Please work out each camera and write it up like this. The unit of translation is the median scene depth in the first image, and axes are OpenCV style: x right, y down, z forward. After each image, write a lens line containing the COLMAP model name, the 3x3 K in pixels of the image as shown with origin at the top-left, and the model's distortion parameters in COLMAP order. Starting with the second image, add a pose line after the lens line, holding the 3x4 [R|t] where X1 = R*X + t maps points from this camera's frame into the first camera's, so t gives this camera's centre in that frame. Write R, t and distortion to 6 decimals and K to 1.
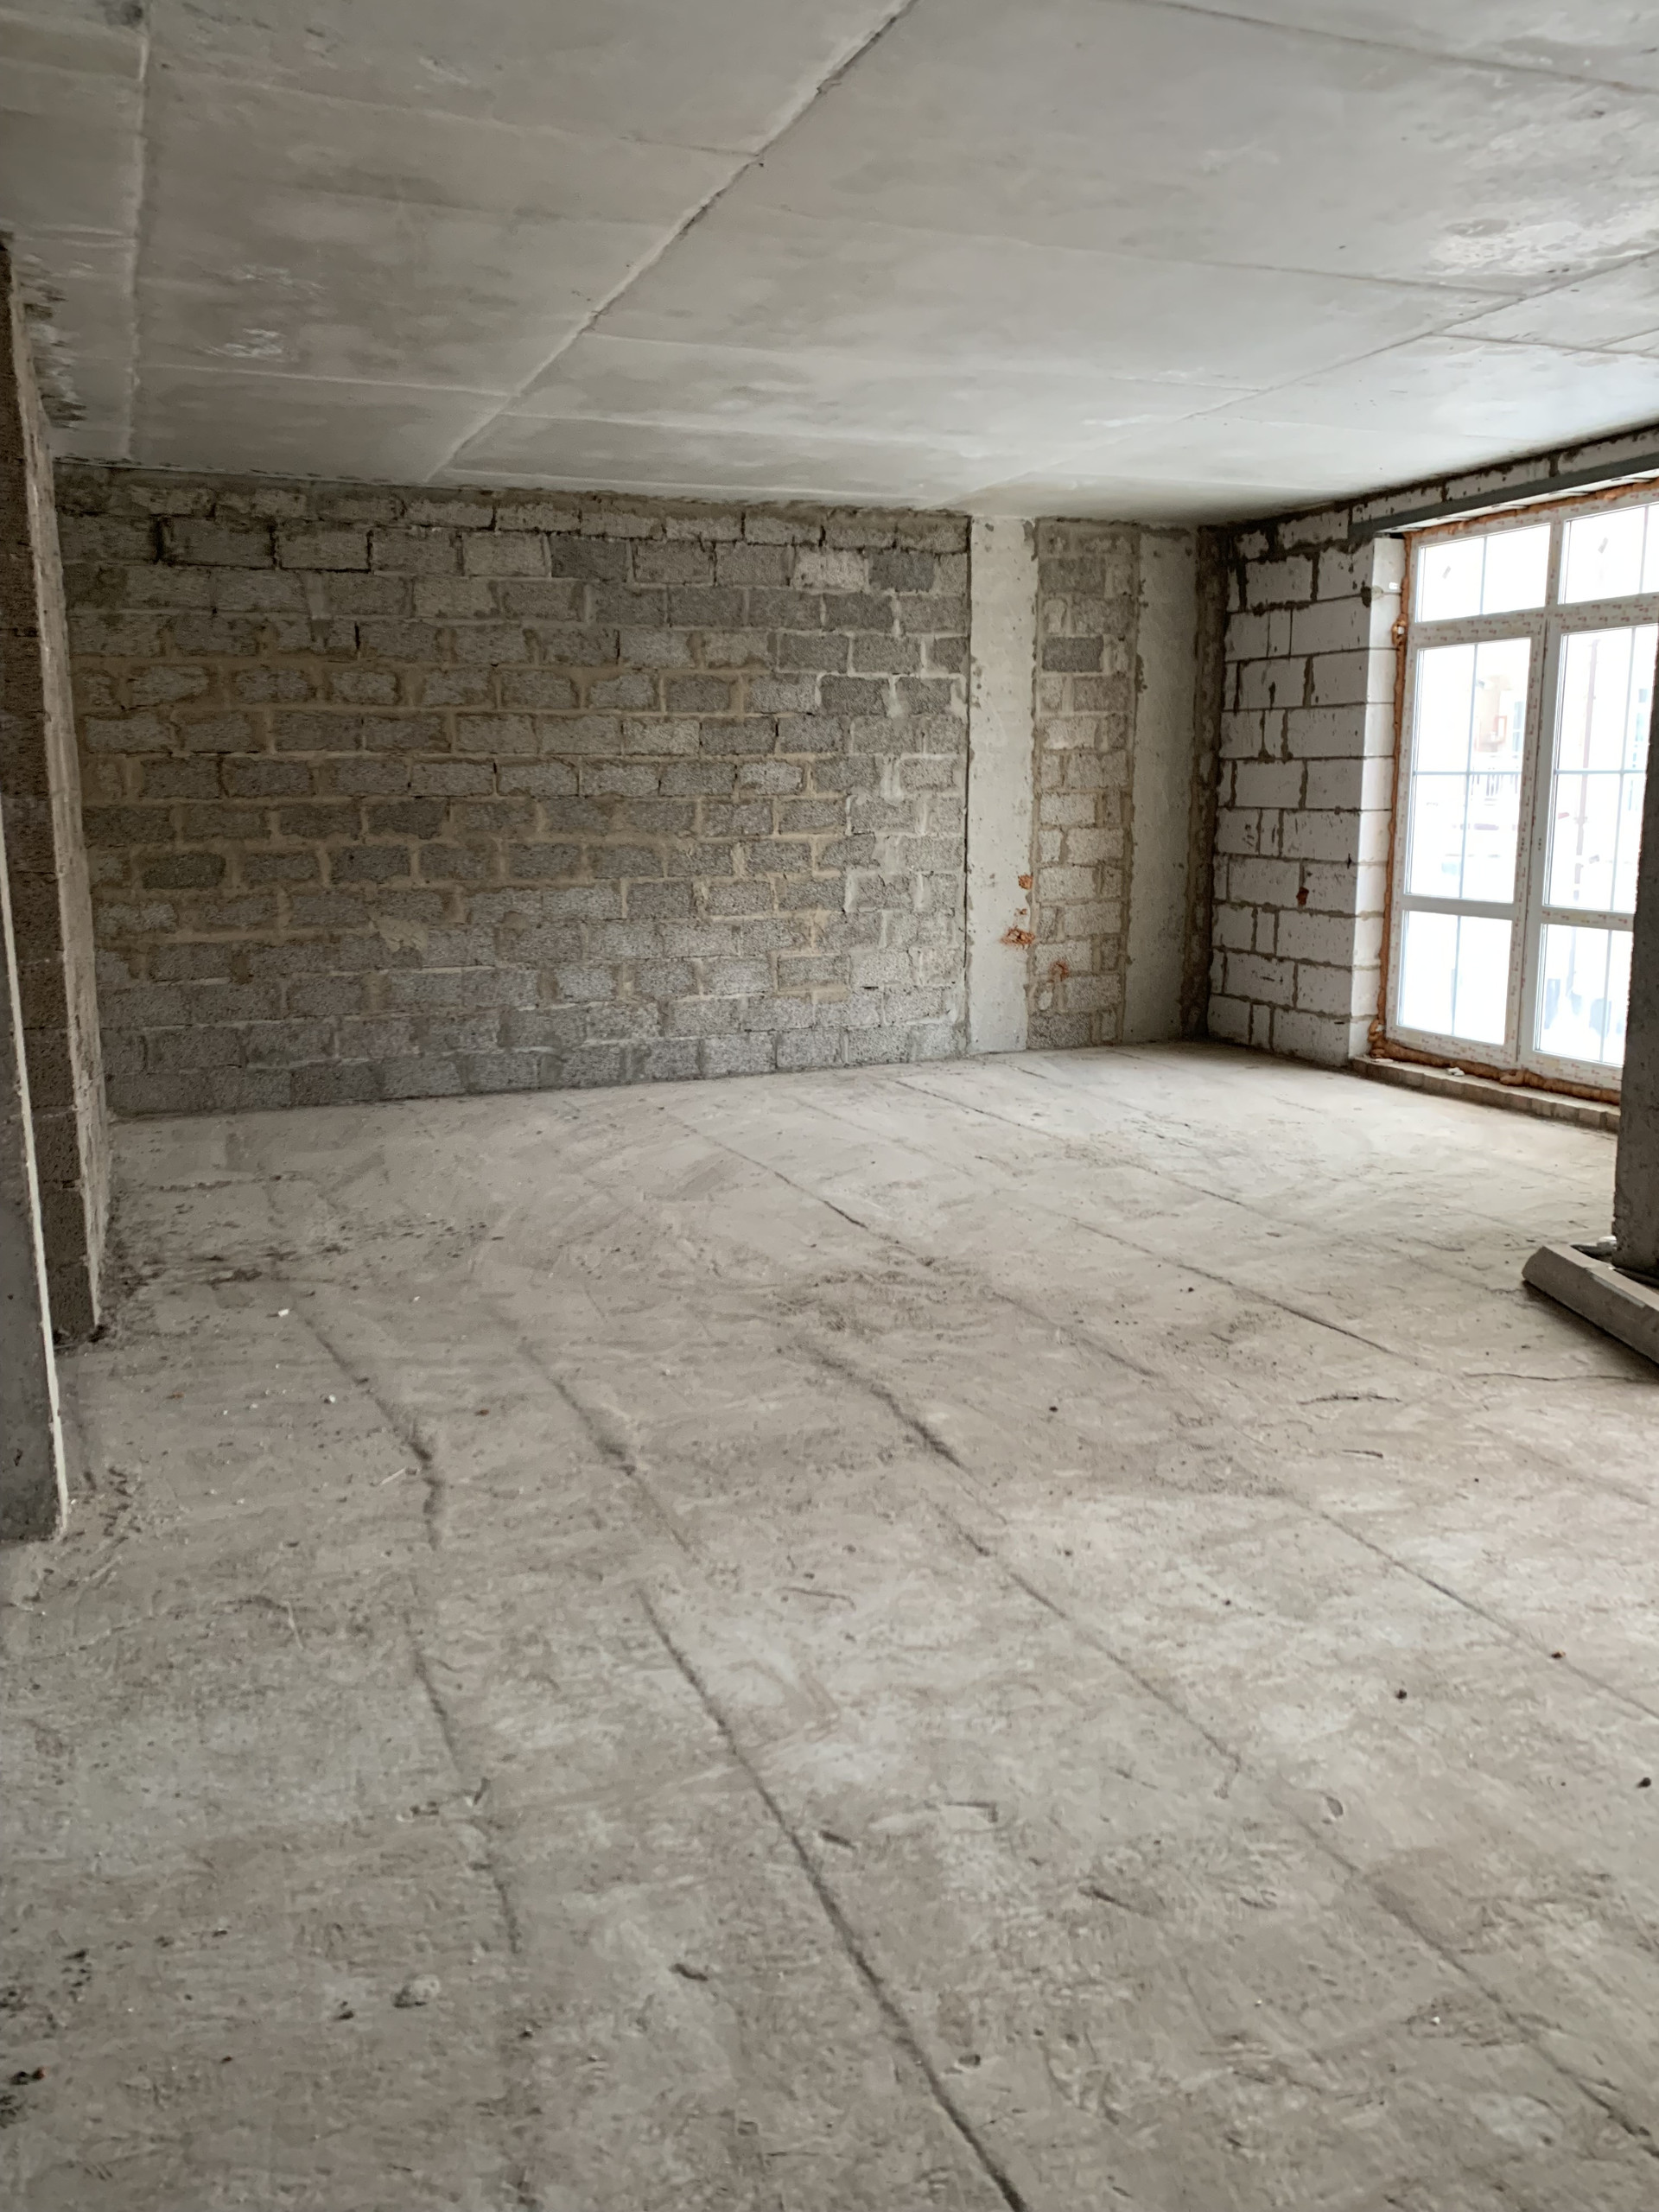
lens RADIAL K [[1684.1, 0, 827.4], [0, 1684.1, 1130.5], [0, 0, 1]] dist [0.039502, -0.041058]
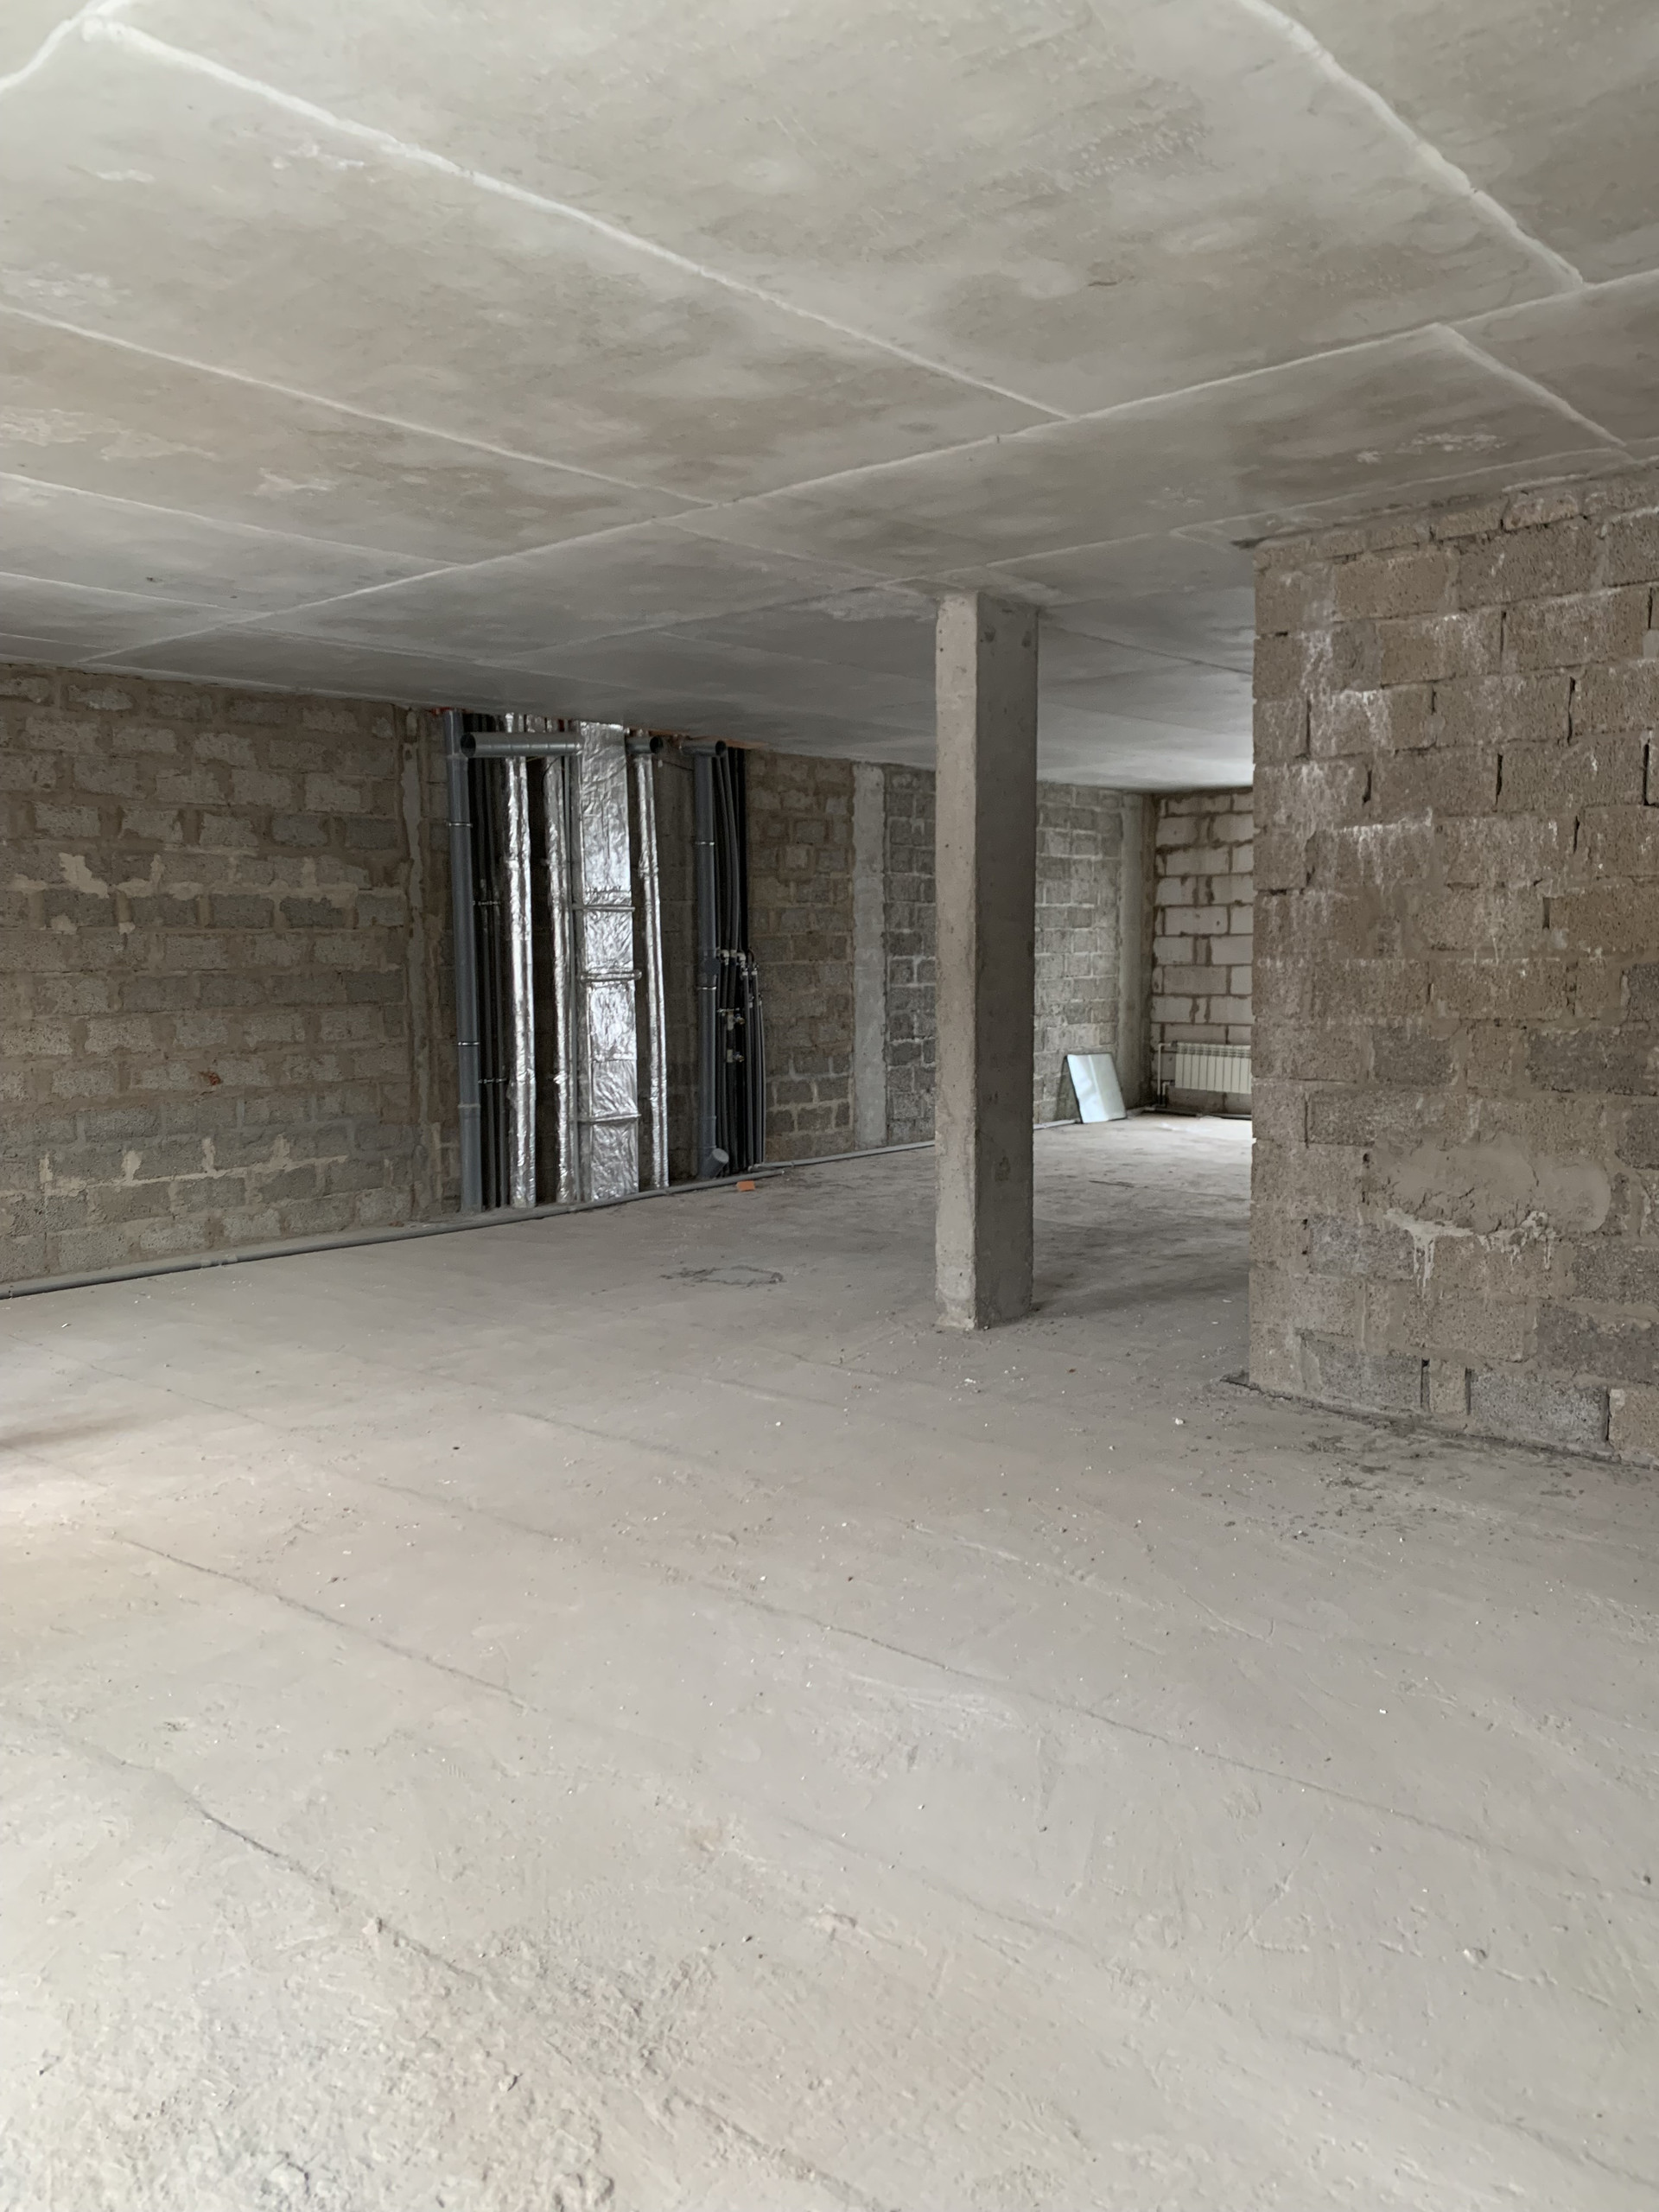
lens RADIAL K [[1684.1, 0, 836.7], [0, 1684.1, 1116.0], [0, 0, 1]] dist [0.039502, -0.041058]
pose [[-0.895523, 0.057708, -0.441257, 0.301317], [-0.080104, 0.954457, 0.287394, -0.325125], [0.437746, 0.292715, -0.850116, 1.514505]]
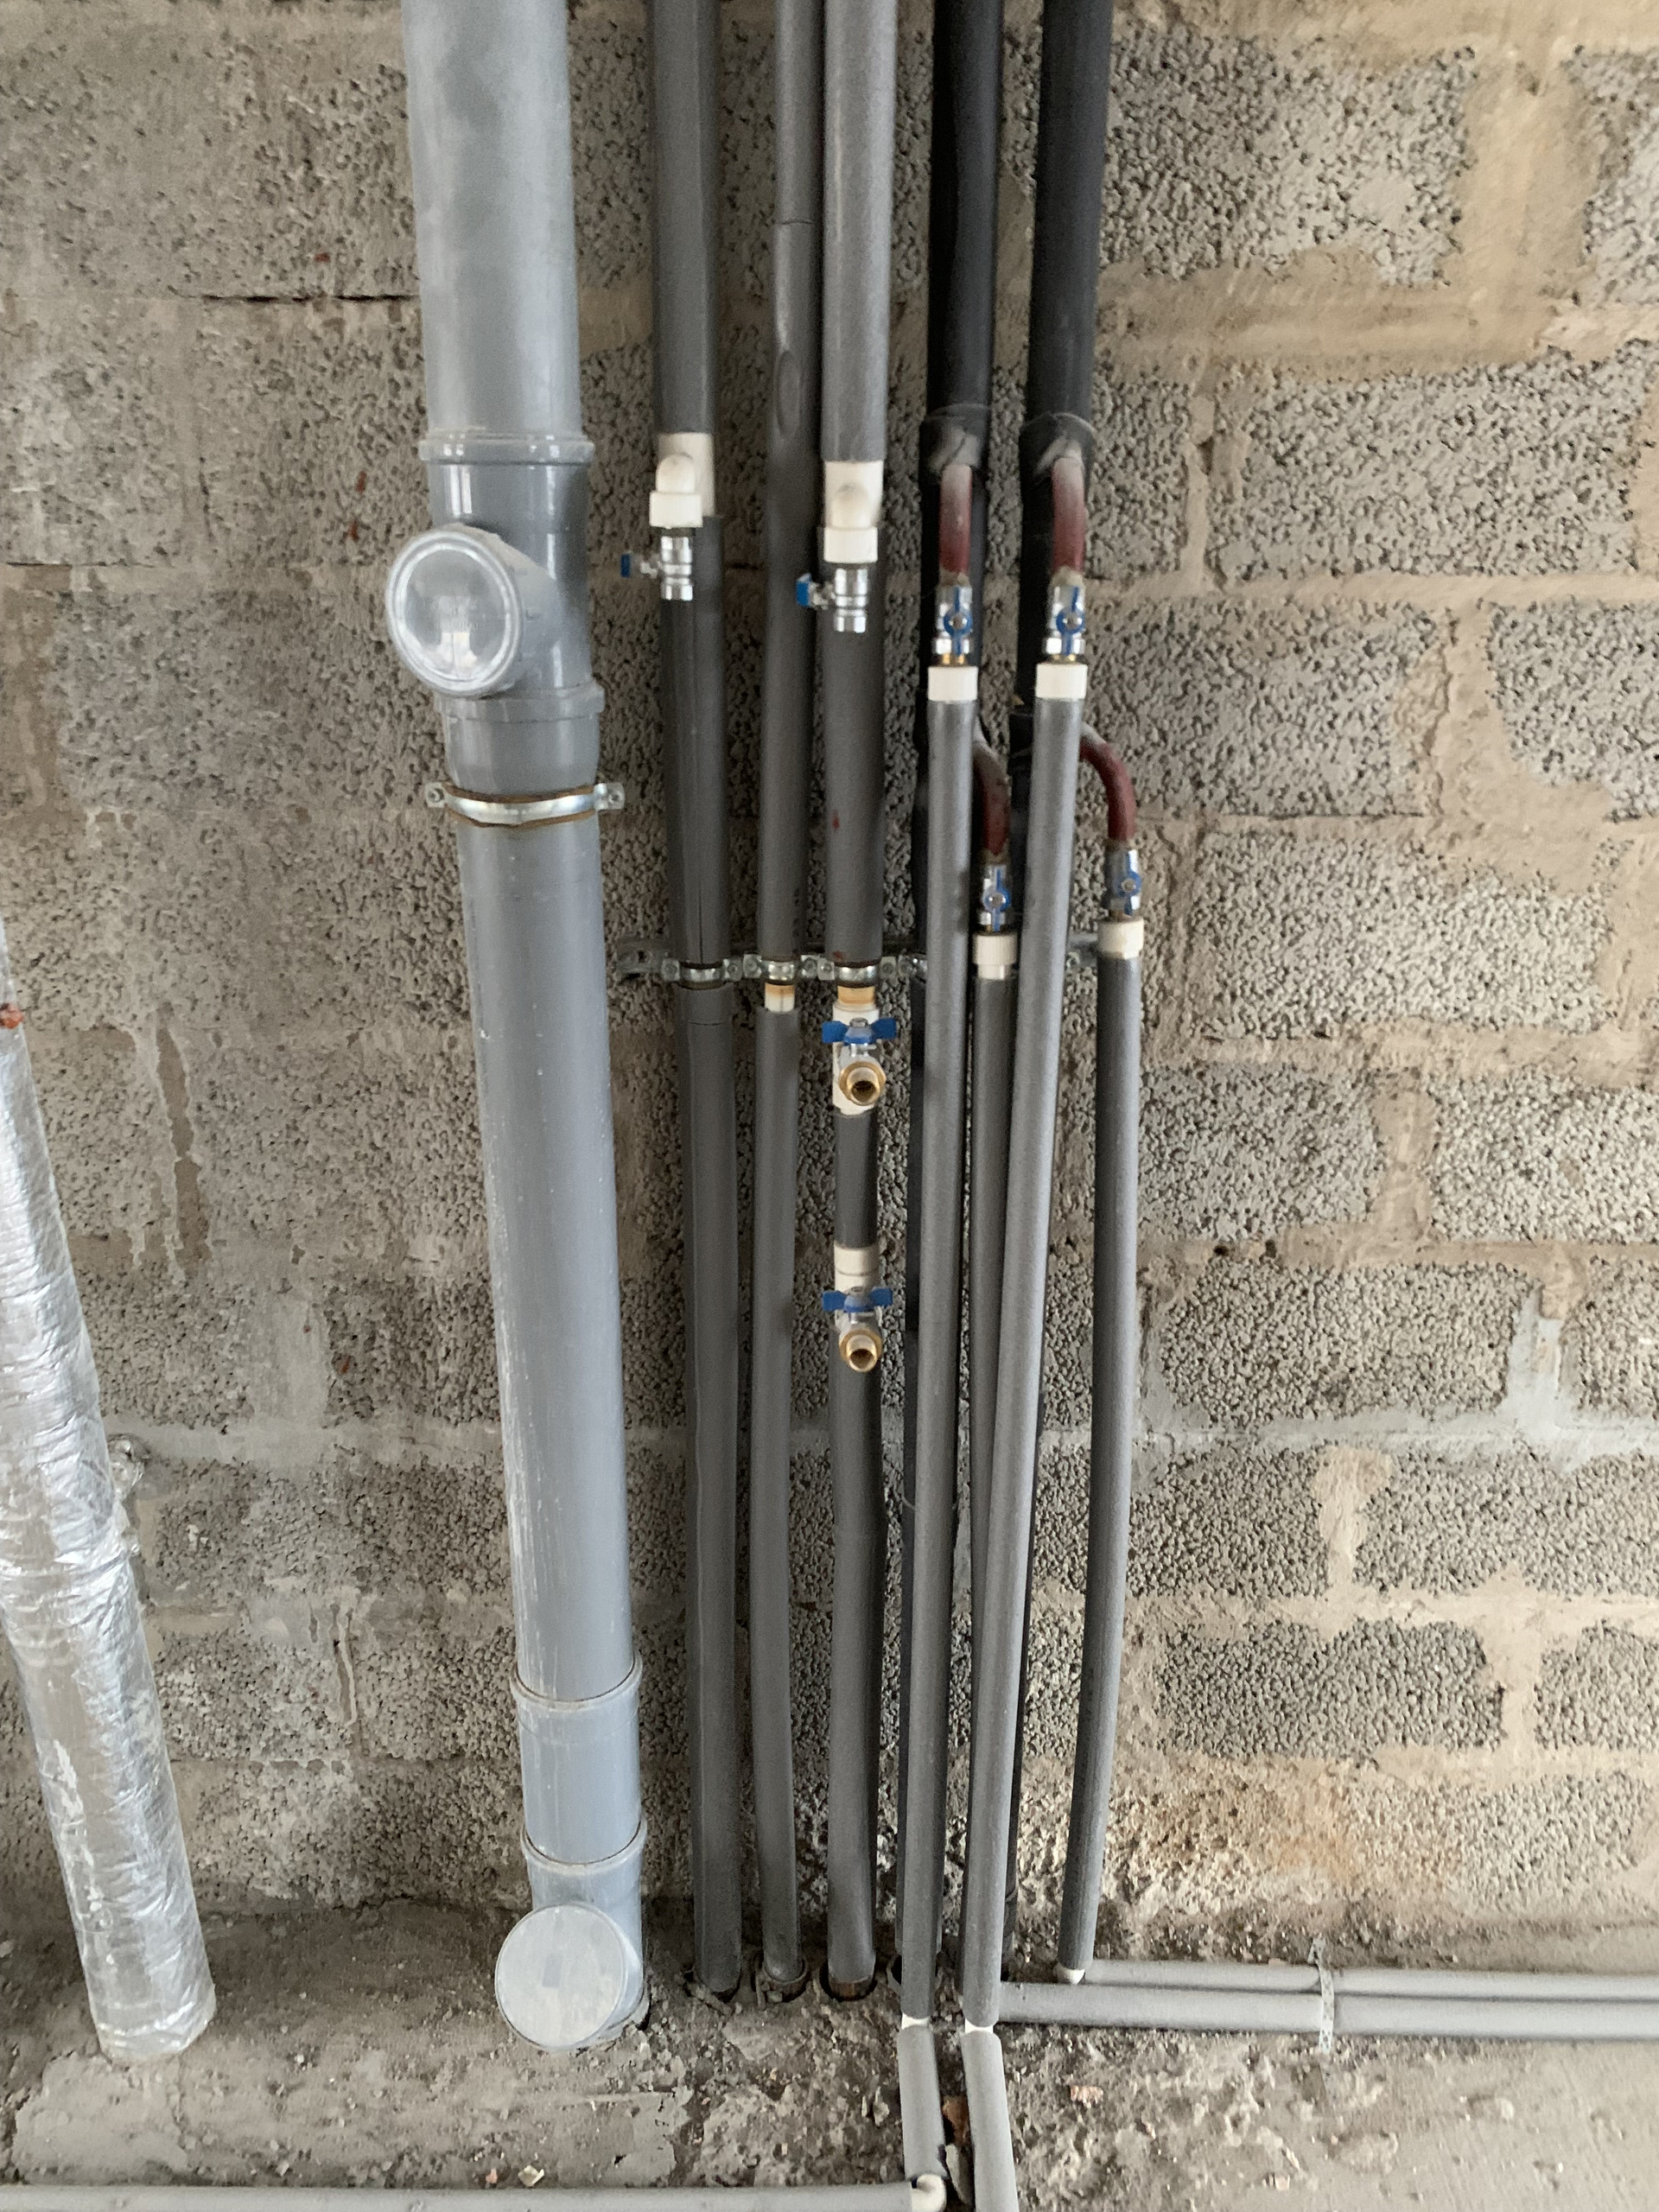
lens RADIAL K [[1684.1, 0, 826.5], [0, 1684.1, 1138.3], [0, 0, 1]] dist [0.039502, -0.041058]
pose [[-0.921771, -0.131633, 0.364706, -0.536458], [0.082763, 0.852134, 0.516737, 0.014504], [-0.378798, 0.506498, -0.774579, -0.003083]]
